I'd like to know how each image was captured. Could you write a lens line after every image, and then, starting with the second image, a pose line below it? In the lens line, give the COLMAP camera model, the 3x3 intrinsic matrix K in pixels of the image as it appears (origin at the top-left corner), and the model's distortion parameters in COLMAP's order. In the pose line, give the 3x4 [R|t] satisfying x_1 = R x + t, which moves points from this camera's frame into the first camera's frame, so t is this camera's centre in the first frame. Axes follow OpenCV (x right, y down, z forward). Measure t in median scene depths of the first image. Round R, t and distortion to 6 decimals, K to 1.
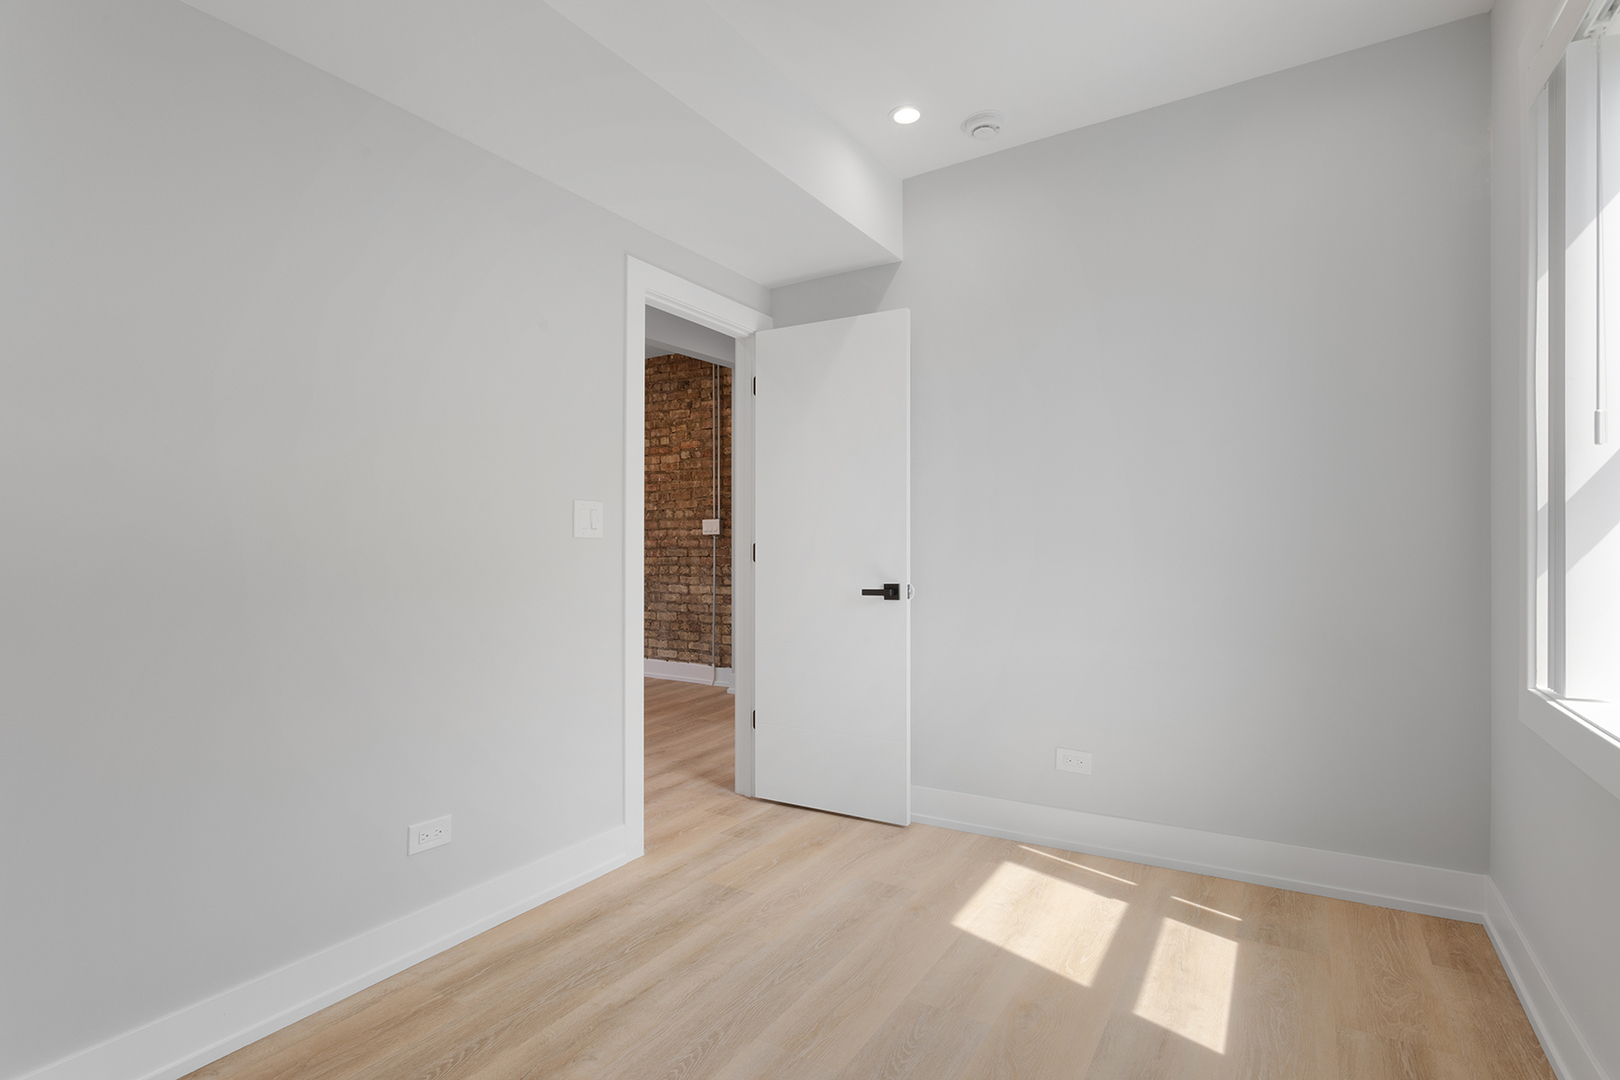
lens RADIAL K [[780.9, 0, 810.3], [0, 780.9, 540.3], [0, 0, 1]] dist [0.004462, 0.000308]
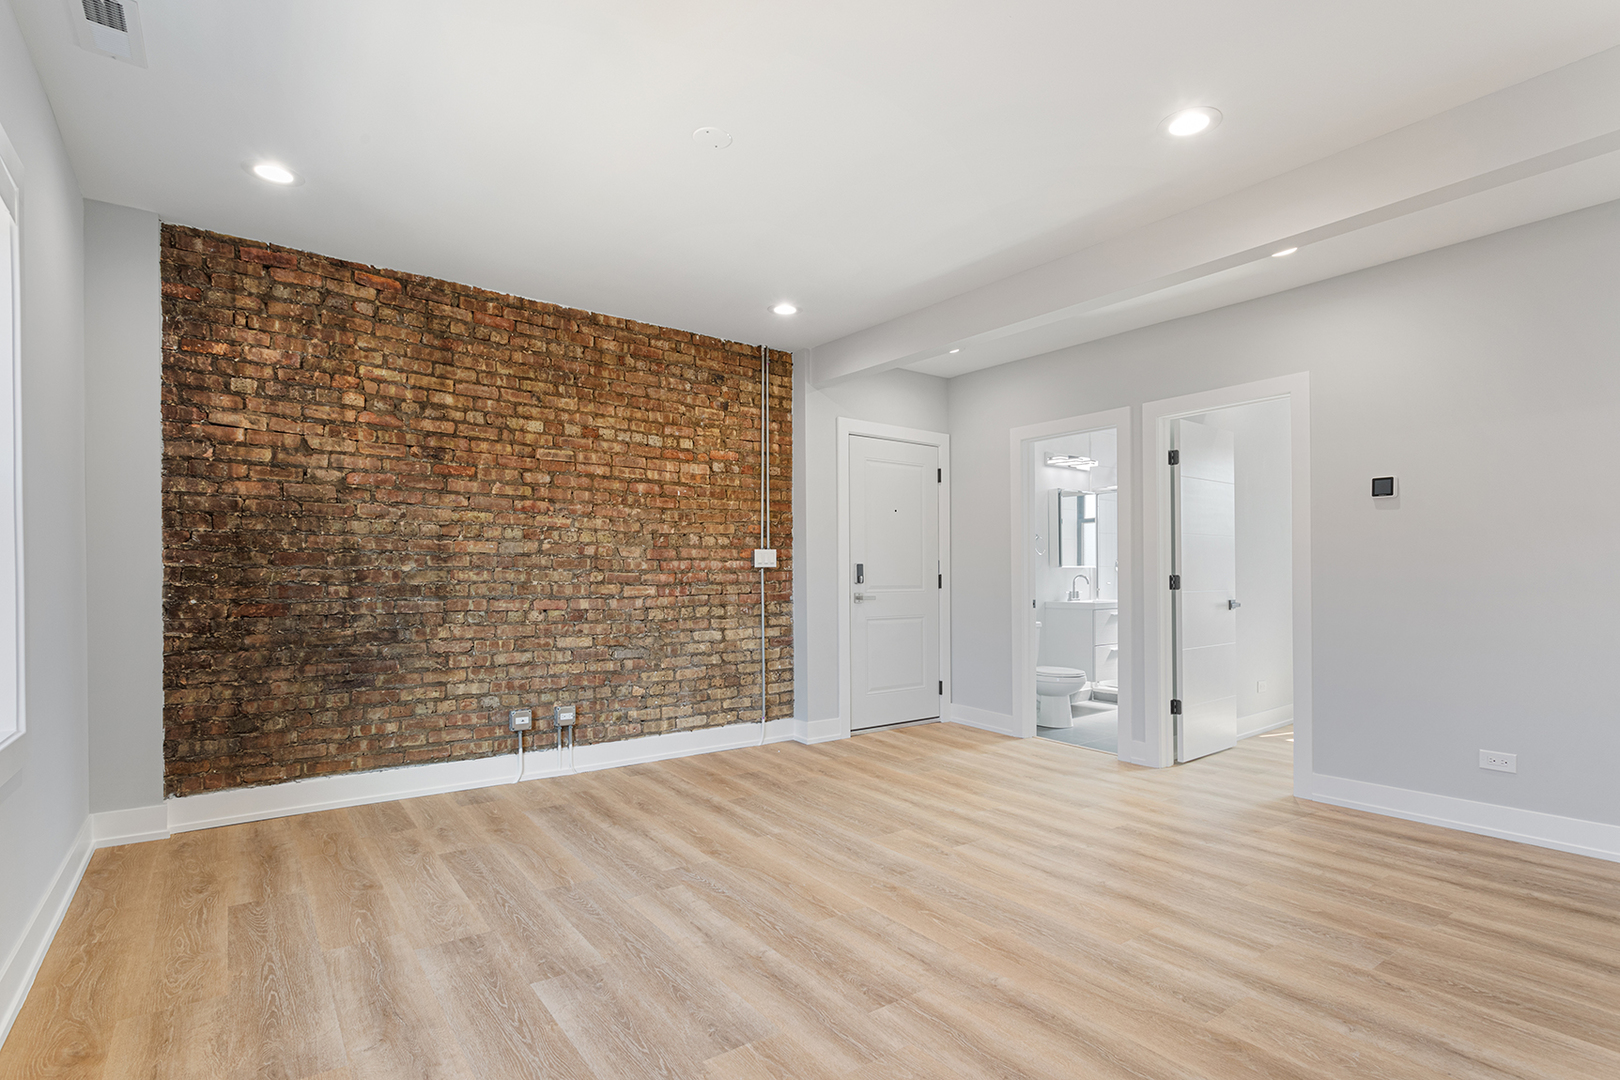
lens RADIAL K [[780.9, 0, 809.4], [0, 780.9, 558.9], [0, 0, 1]] dist [0.004462, 0.000308]
pose [[0.368537, 0.008720, 0.929572, -0.867219], [-0.009633, 0.999938, -0.005561, -0.011937], [-0.929563, -0.006905, 0.368598, 0.618485]]
